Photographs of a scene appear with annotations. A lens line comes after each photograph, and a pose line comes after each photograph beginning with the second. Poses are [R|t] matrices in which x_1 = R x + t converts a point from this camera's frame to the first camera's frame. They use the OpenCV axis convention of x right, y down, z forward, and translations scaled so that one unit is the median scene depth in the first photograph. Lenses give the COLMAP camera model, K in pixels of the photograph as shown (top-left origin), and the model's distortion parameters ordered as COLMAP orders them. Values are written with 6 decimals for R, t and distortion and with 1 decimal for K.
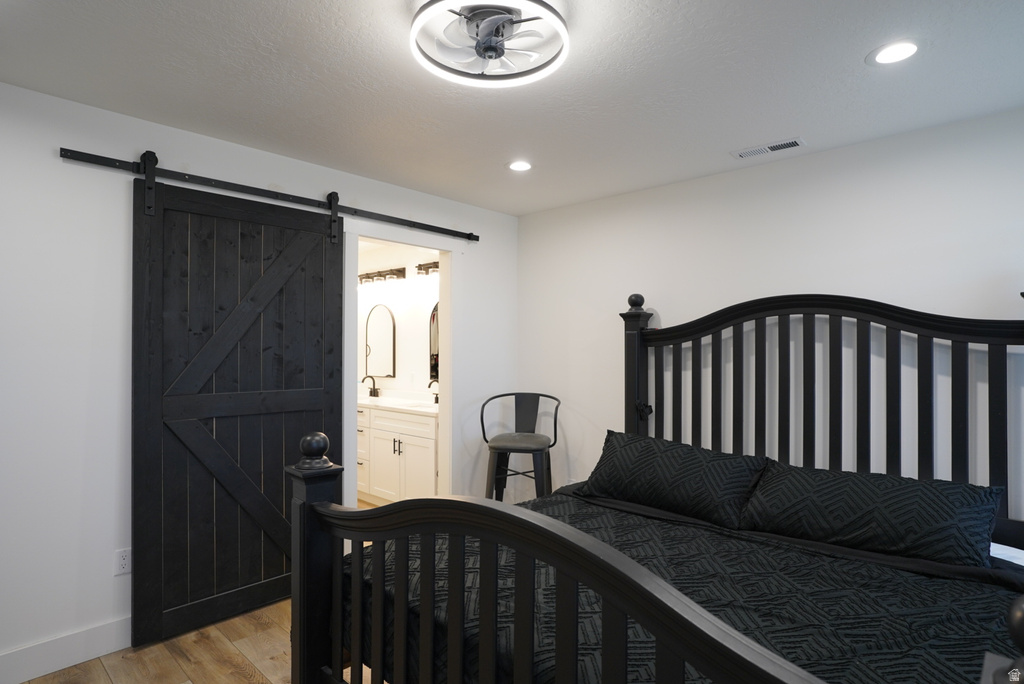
lens RADIAL K [[561.1, 0, 513.2], [0, 561.1, 344.3], [0, 0, 1]] dist [-0.052427, 0.037982]
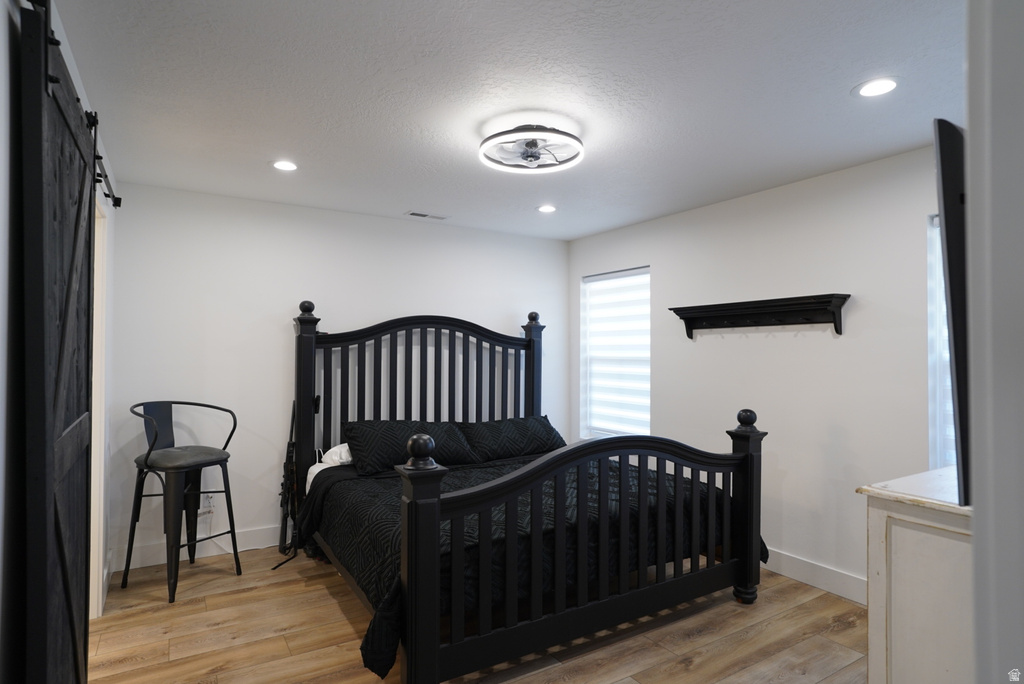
lens RADIAL K [[561.1, 0, 513.2], [0, 561.1, 344.3], [0, 0, 1]] dist [-0.052427, 0.037982]
pose [[0.297470, 0.007447, 0.954702, -0.824520], [-0.014194, 0.999894, -0.003377, -0.006188], [-0.954626, -0.012547, 0.297544, 0.314694]]
